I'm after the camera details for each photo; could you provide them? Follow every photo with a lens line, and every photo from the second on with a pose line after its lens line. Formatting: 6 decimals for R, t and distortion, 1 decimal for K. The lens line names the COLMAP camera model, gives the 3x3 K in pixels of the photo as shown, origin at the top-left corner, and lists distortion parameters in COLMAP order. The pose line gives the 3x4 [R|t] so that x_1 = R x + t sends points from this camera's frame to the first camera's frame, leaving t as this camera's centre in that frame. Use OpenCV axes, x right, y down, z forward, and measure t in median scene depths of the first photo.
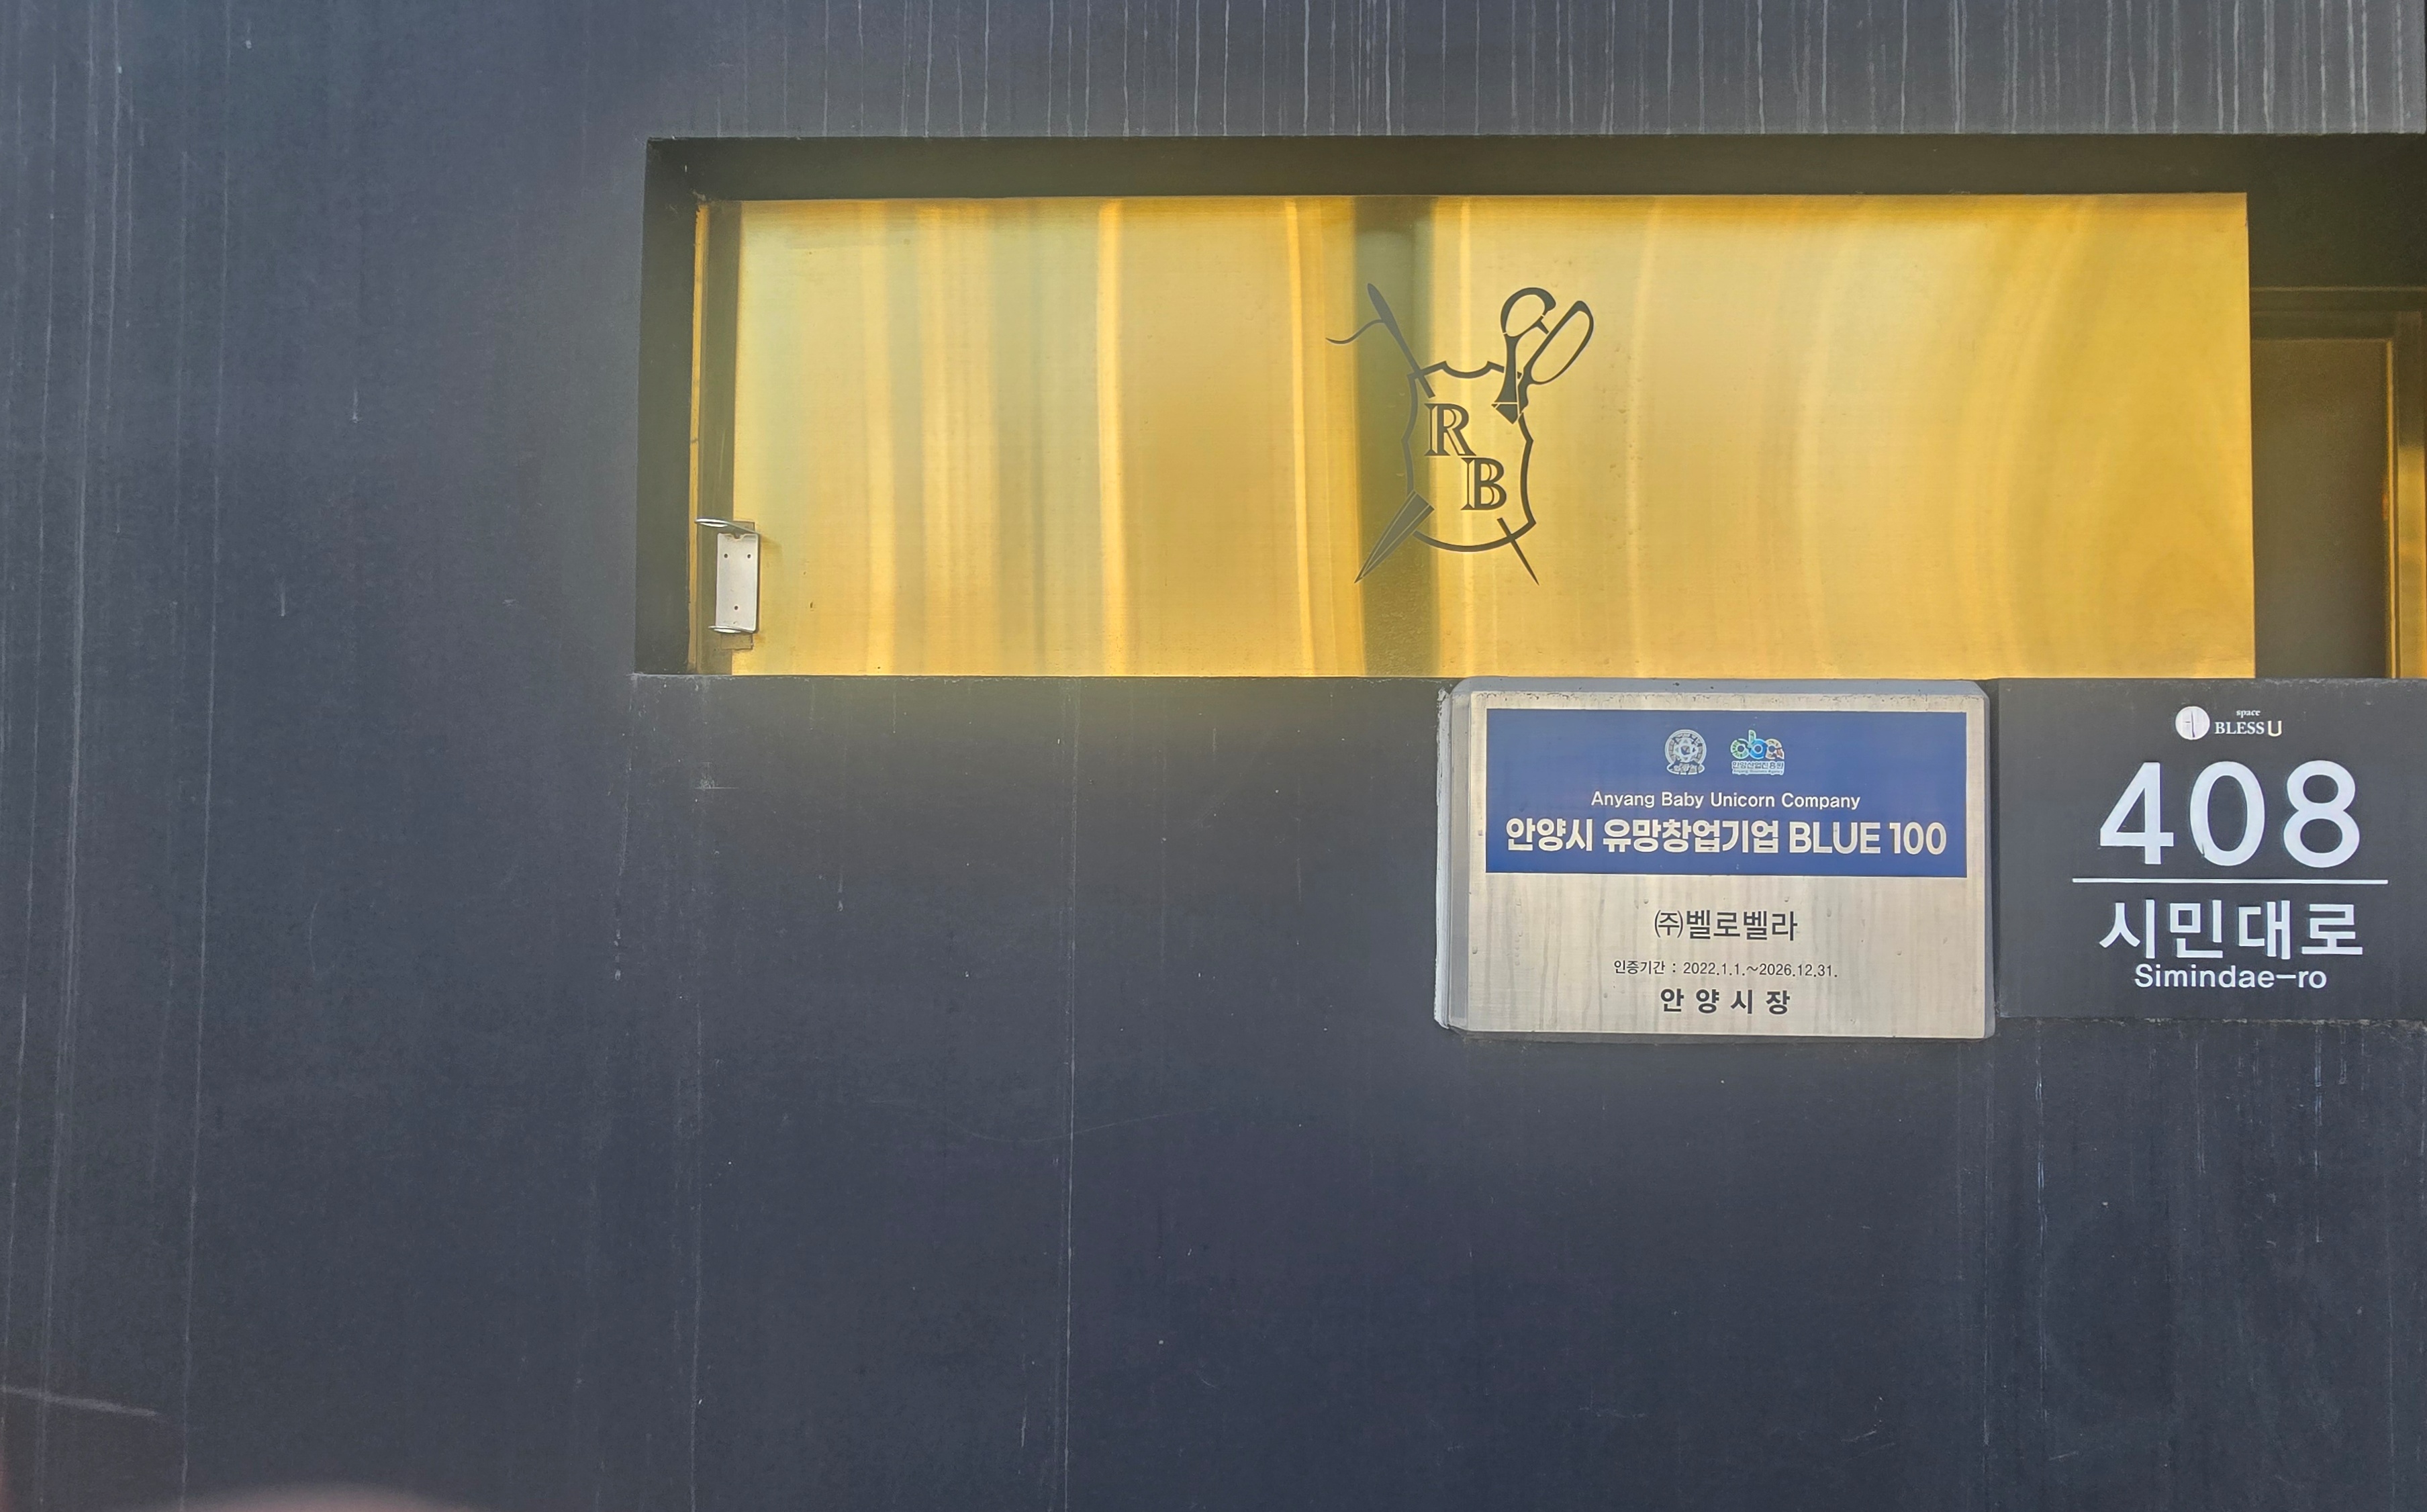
lens RADIAL K [[910.8, 0, 1219.4], [0, 910.8, 746.3], [0, 0, 1]] dist [0.000326, 0.000070]
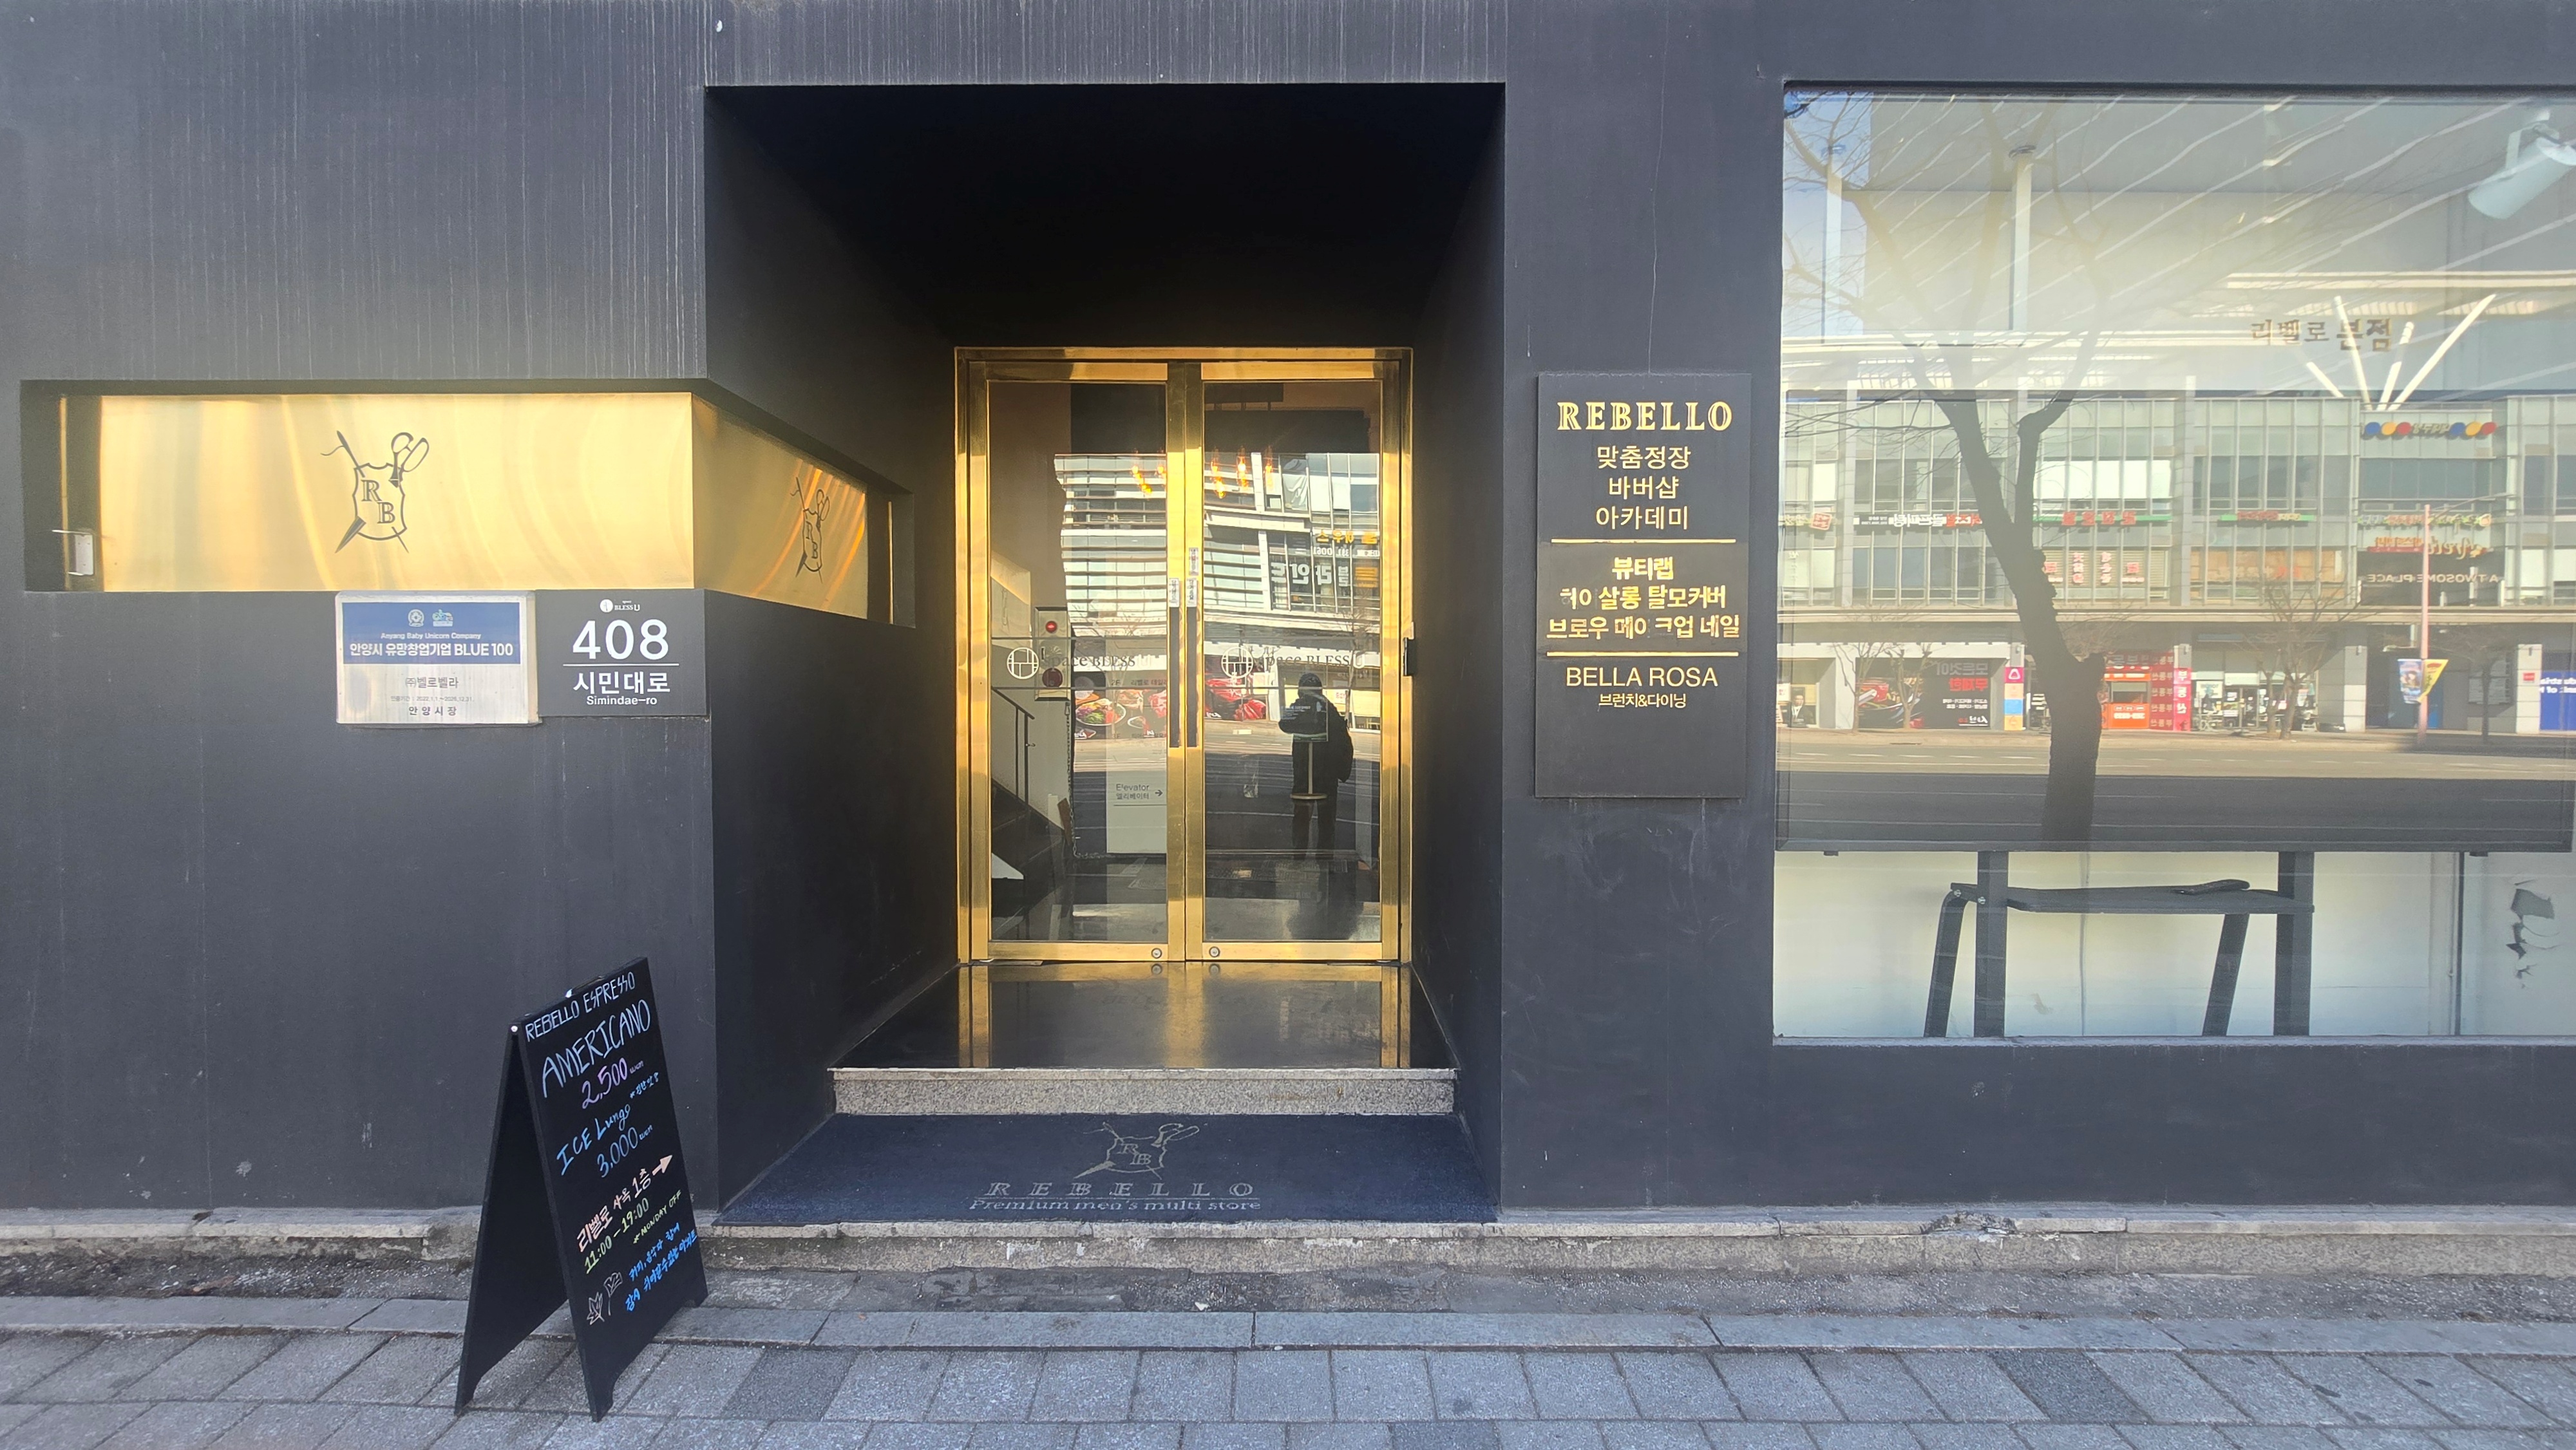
lens RADIAL K [[961.1, 0, 1288.0], [0, 961.1, 725.0], [0, 0, 1]] dist [-0.000308, -0.000003]
pose [[0.999907, -0.008321, 0.010762, 3.039901], [0.007930, 0.999326, 0.035848, 0.239304], [-0.011053, -0.035759, 0.999299, -1.856159]]
